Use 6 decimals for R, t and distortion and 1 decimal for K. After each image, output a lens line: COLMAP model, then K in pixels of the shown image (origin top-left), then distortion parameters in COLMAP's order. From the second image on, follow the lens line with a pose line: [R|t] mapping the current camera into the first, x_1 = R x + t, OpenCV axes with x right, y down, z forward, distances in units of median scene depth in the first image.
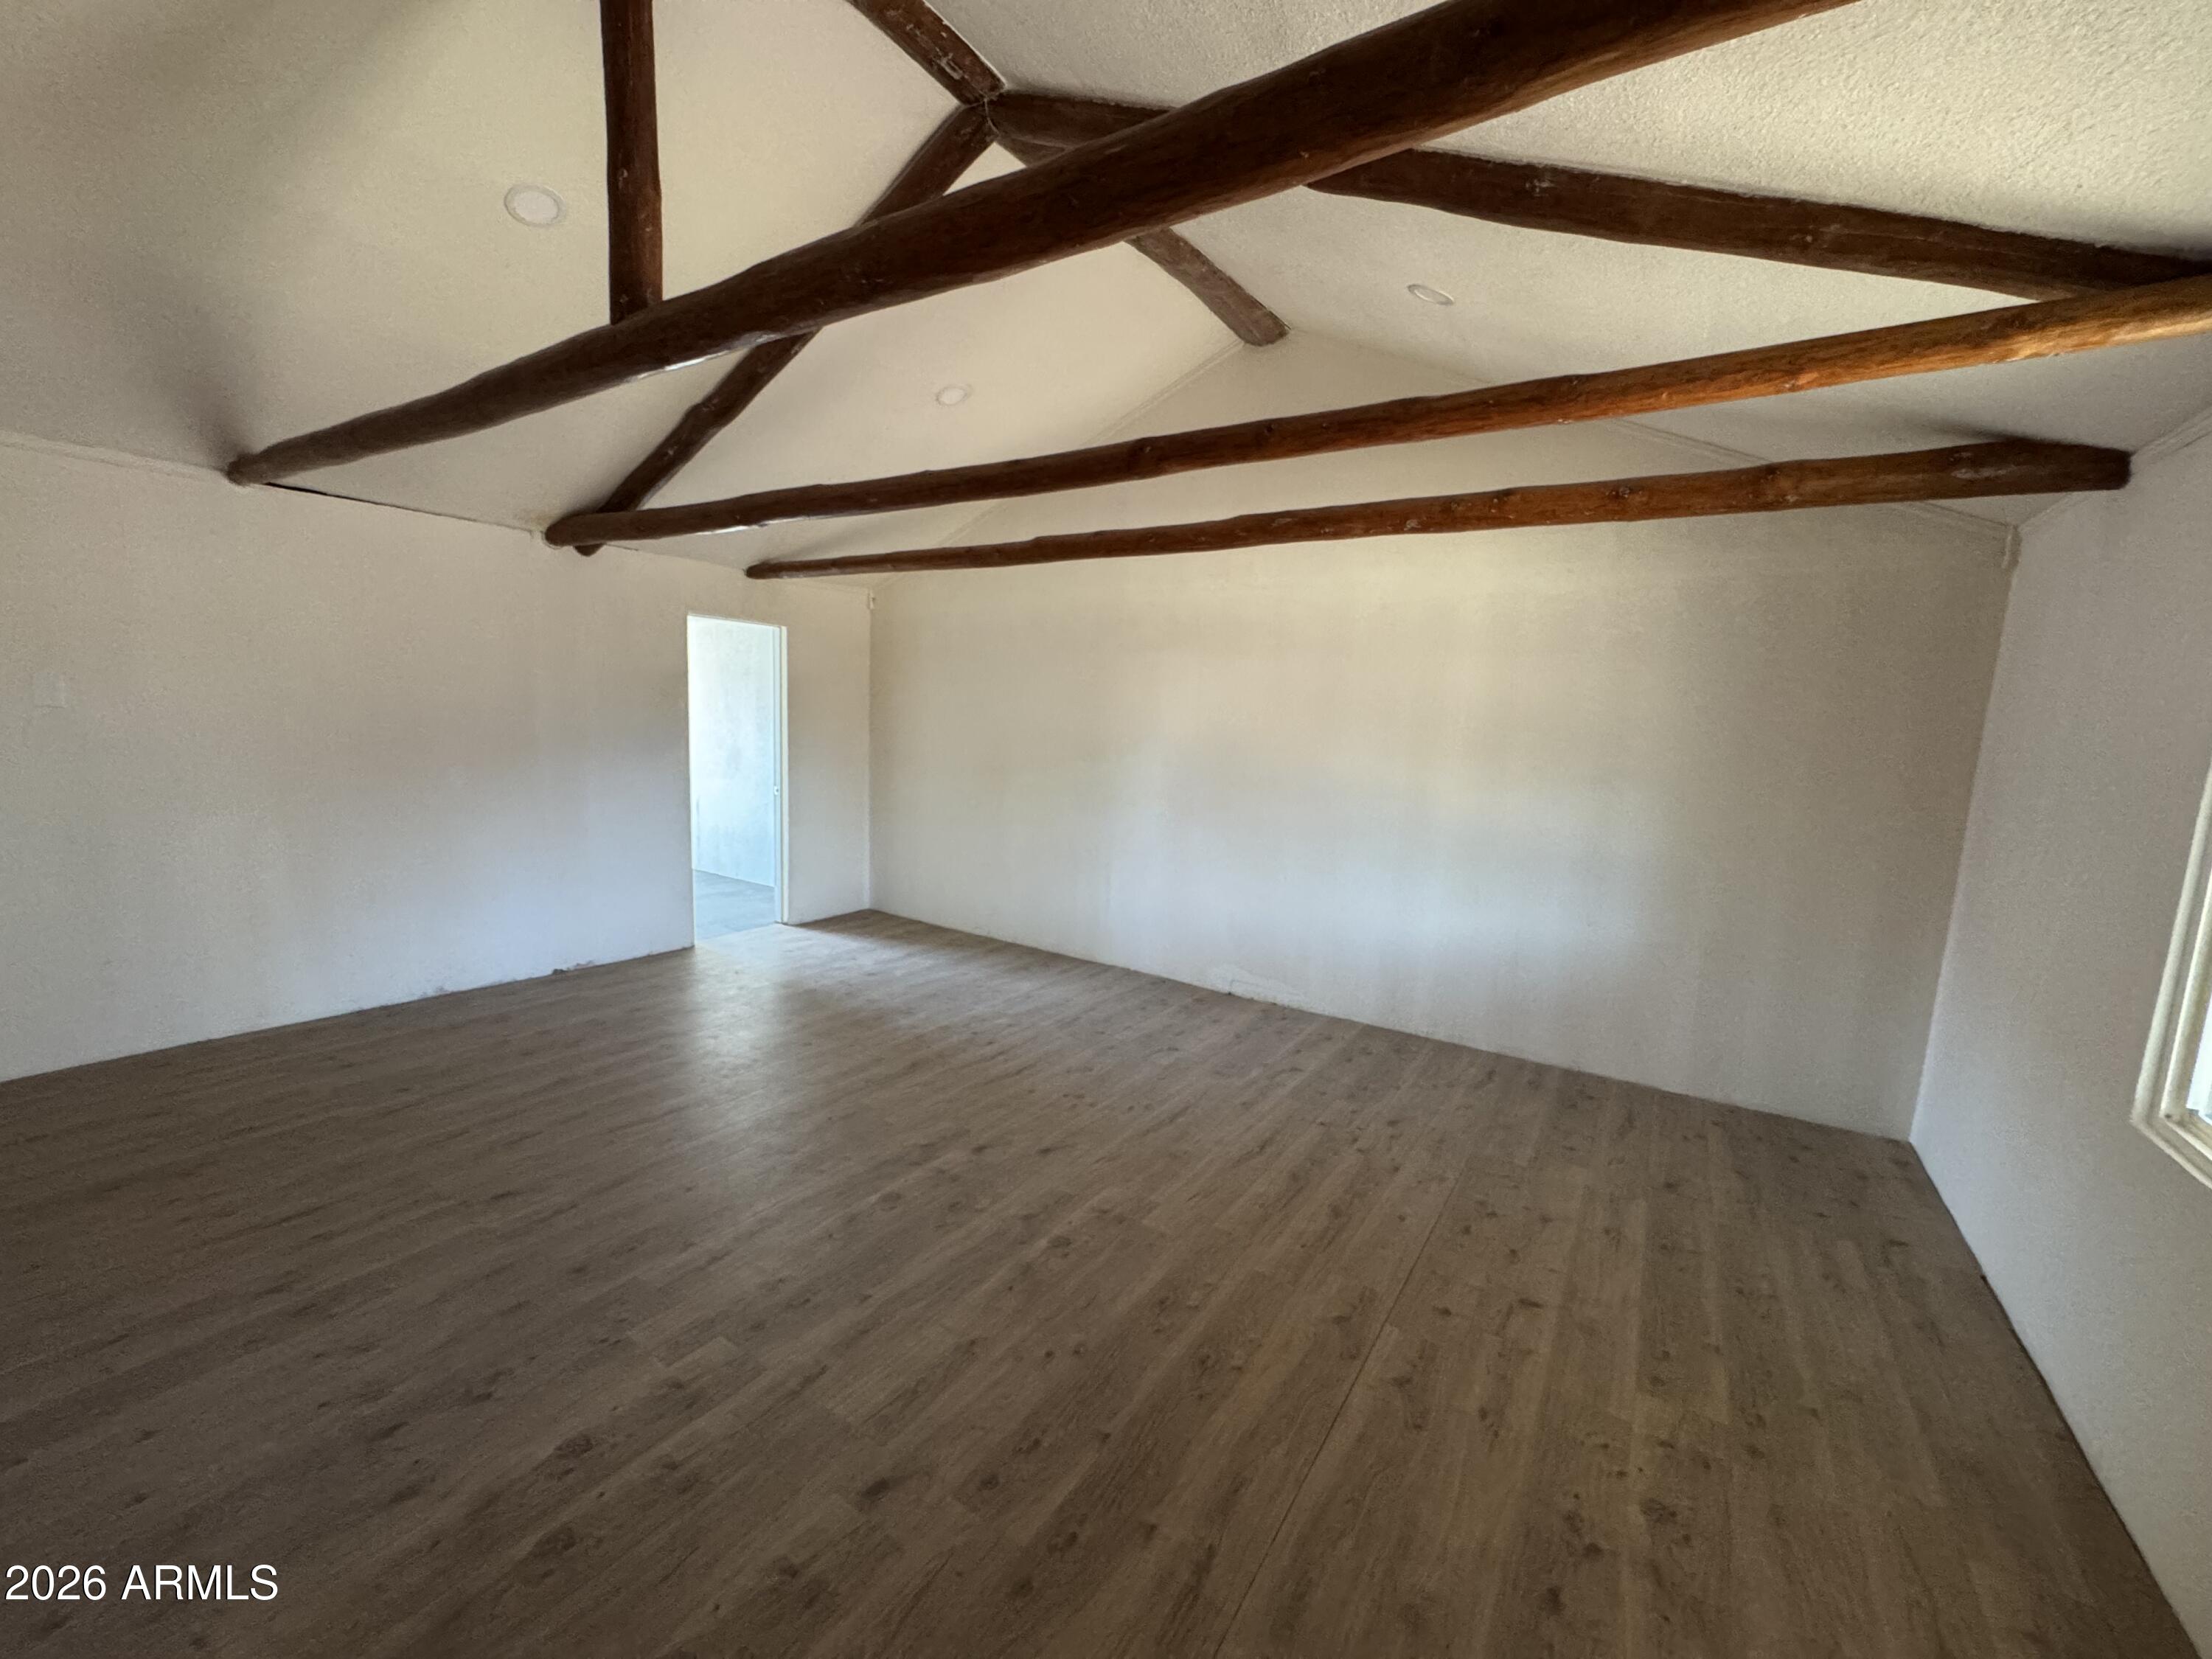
lens RADIAL K [[886.1, 0, 1109.3], [0, 886.1, 830.2], [0, 0, 1]] dist [-0.004314, 0.000320]
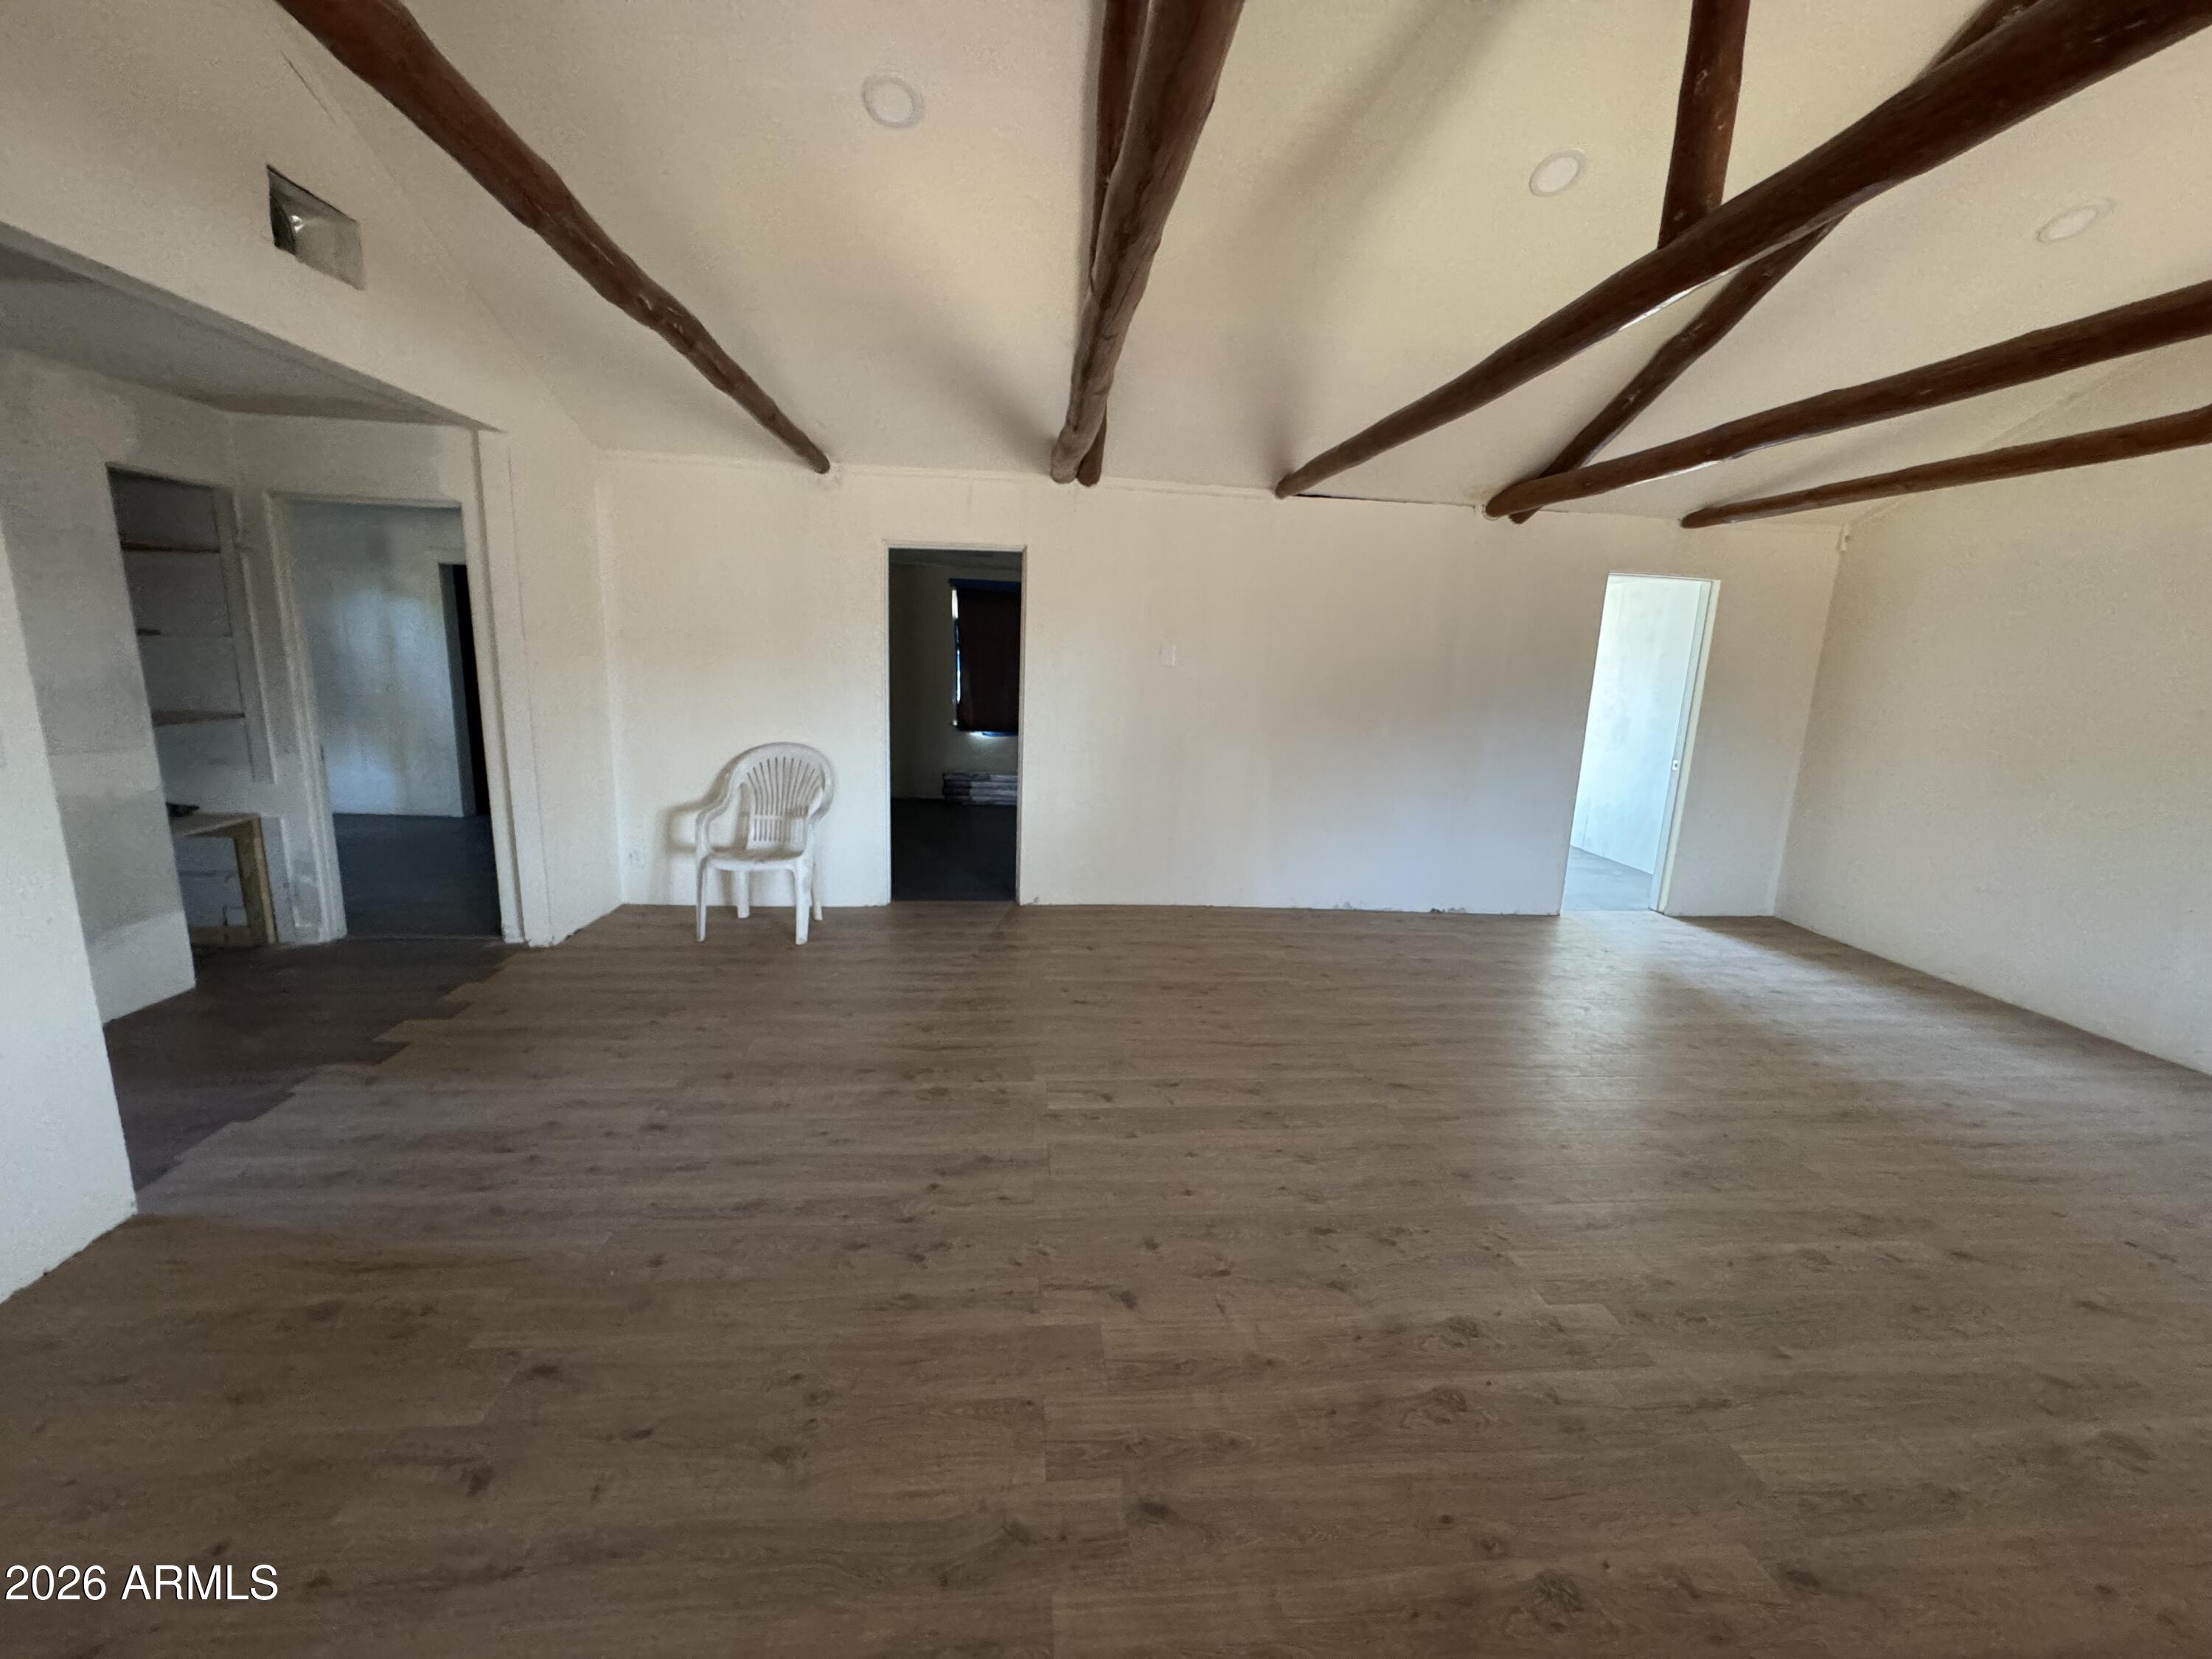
lens RADIAL K [[886.1, 0, 1099.8], [0, 886.1, 830.0], [0, 0, 1]] dist [-0.004314, 0.000320]
pose [[0.622004, 0.134399, -0.771394, -0.073936], [-0.115937, 0.990108, 0.079021, 0.033504], [0.774384, 0.040282, 0.631433, -0.036996]]
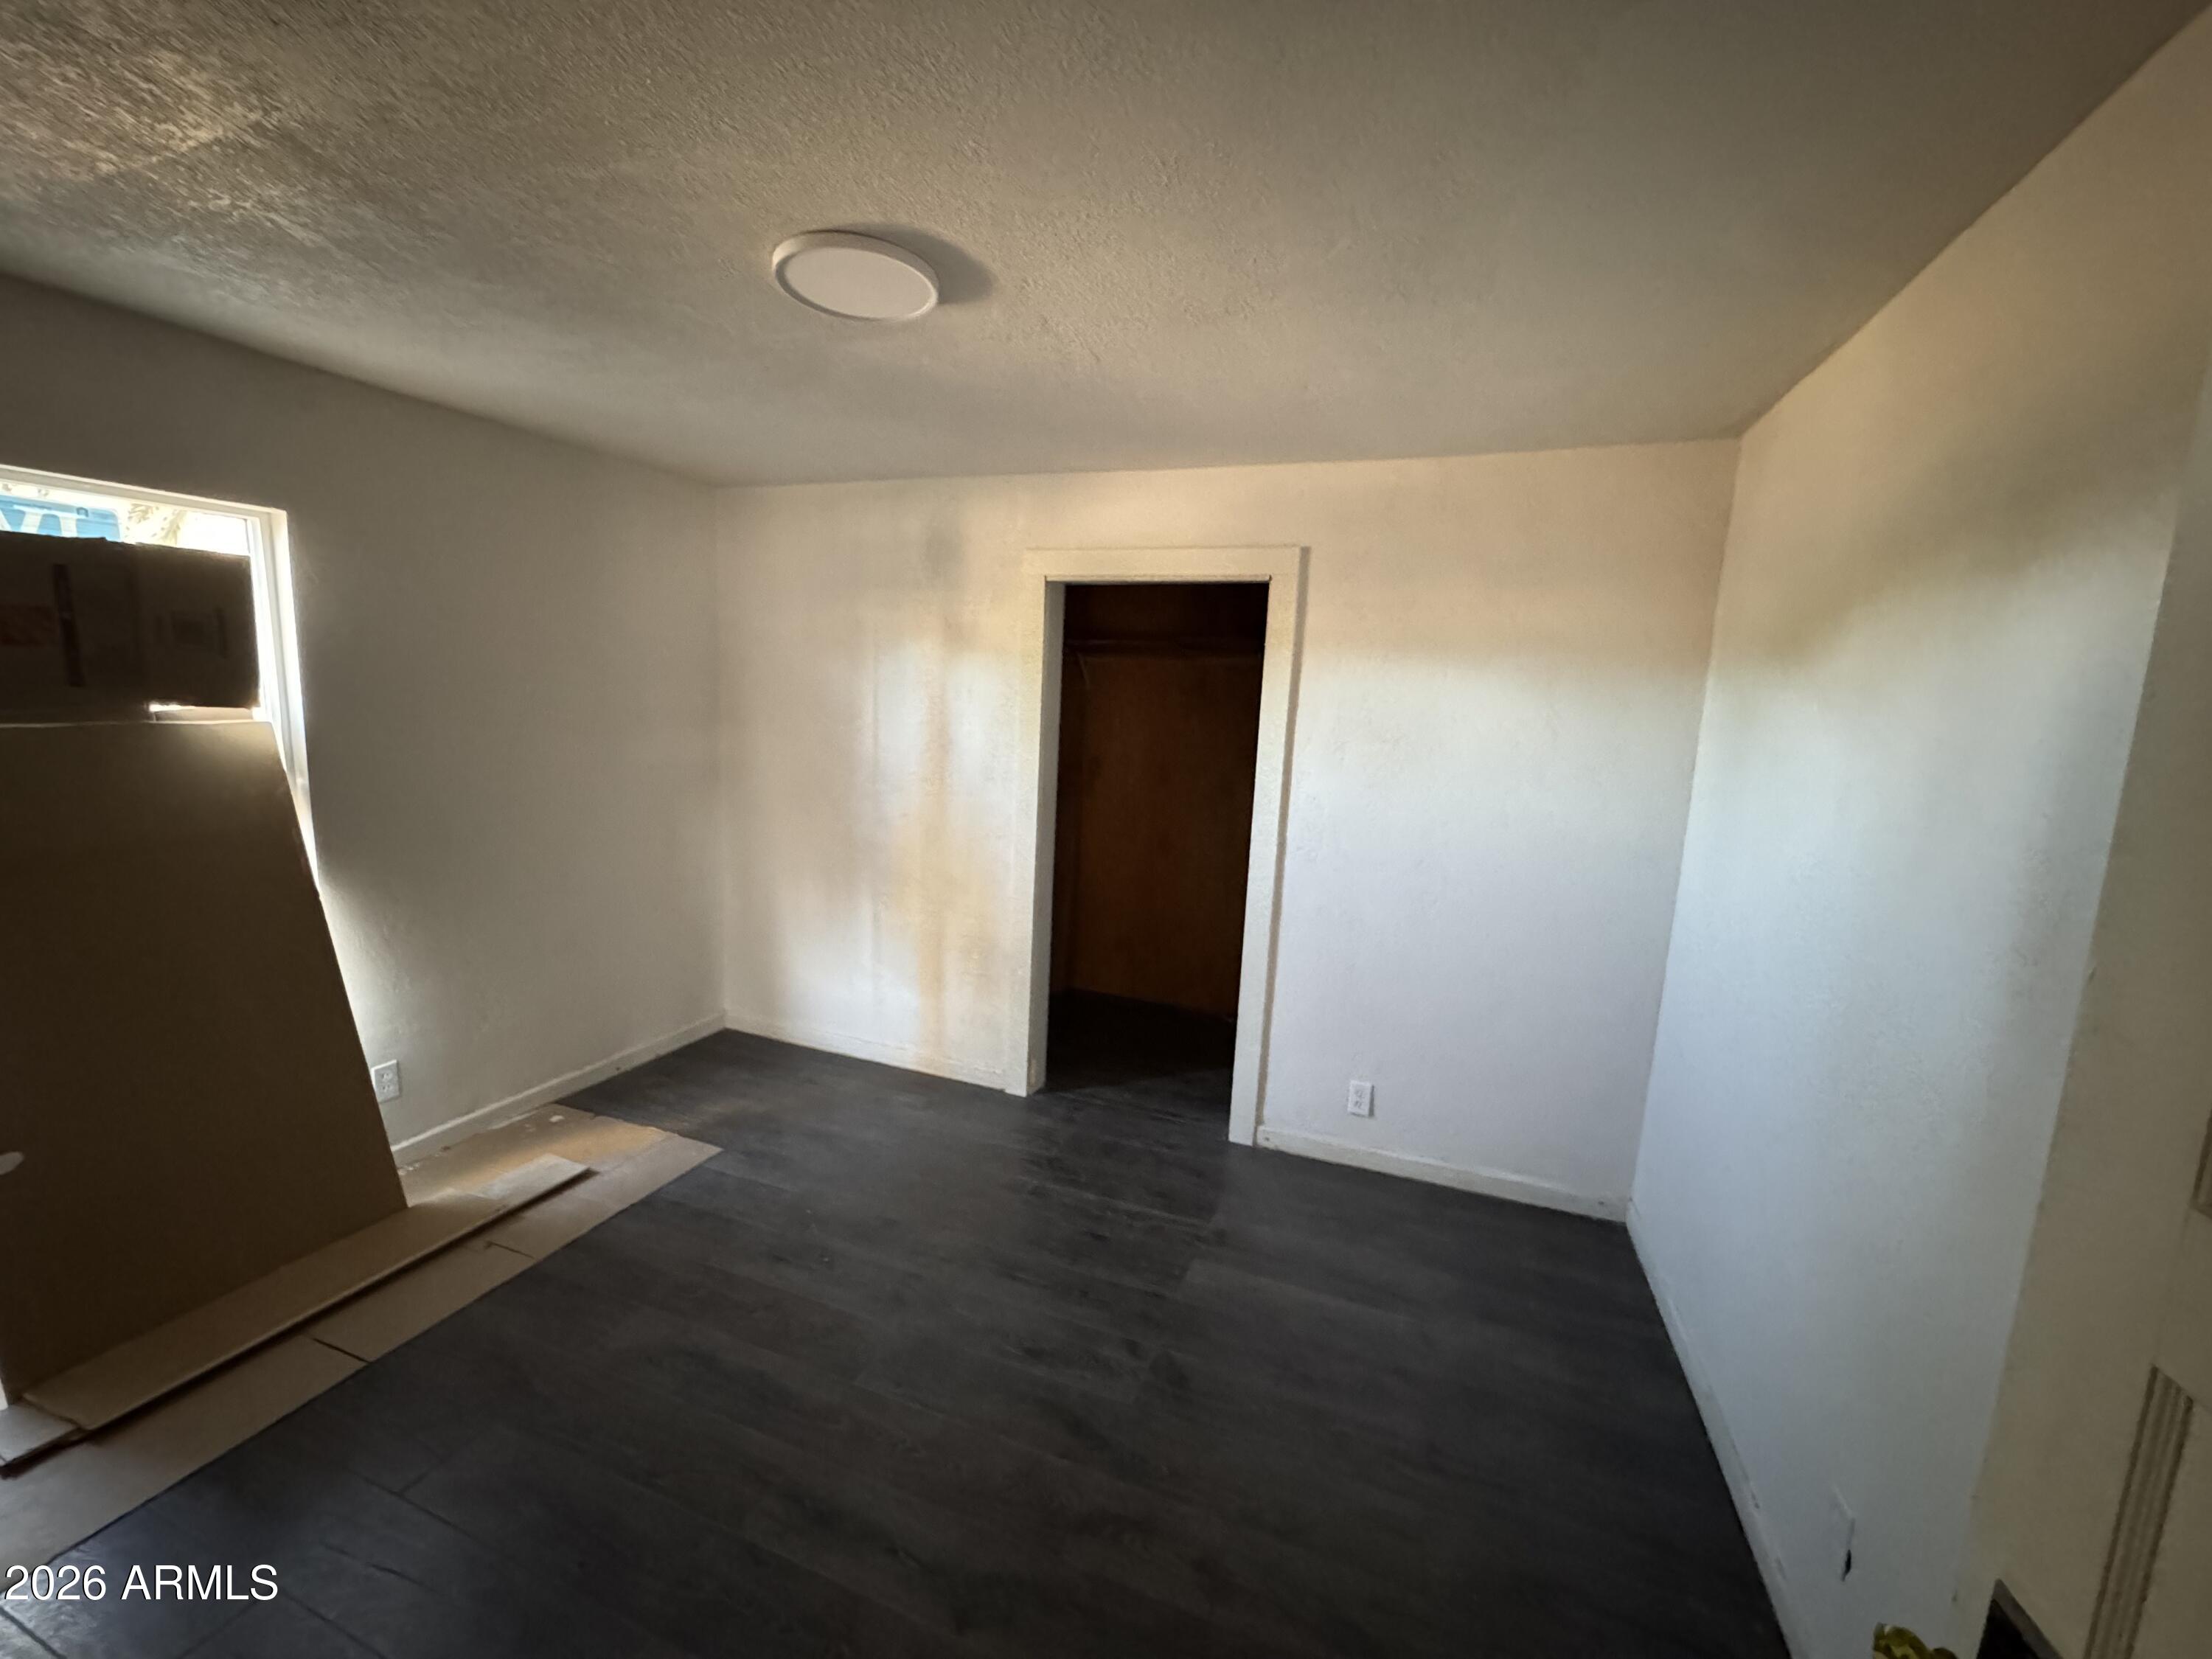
lens RADIAL K [[886.1, 0, 1106.5], [0, 886.1, 828.1], [0, 0, 1]] dist [-0.004314, 0.000320]
pose [[0.215752, 0.108923, -0.970354, -1.049354], [-0.163479, 0.983762, 0.074080, -0.020045], [0.962666, 0.142650, 0.230055, -0.059095]]
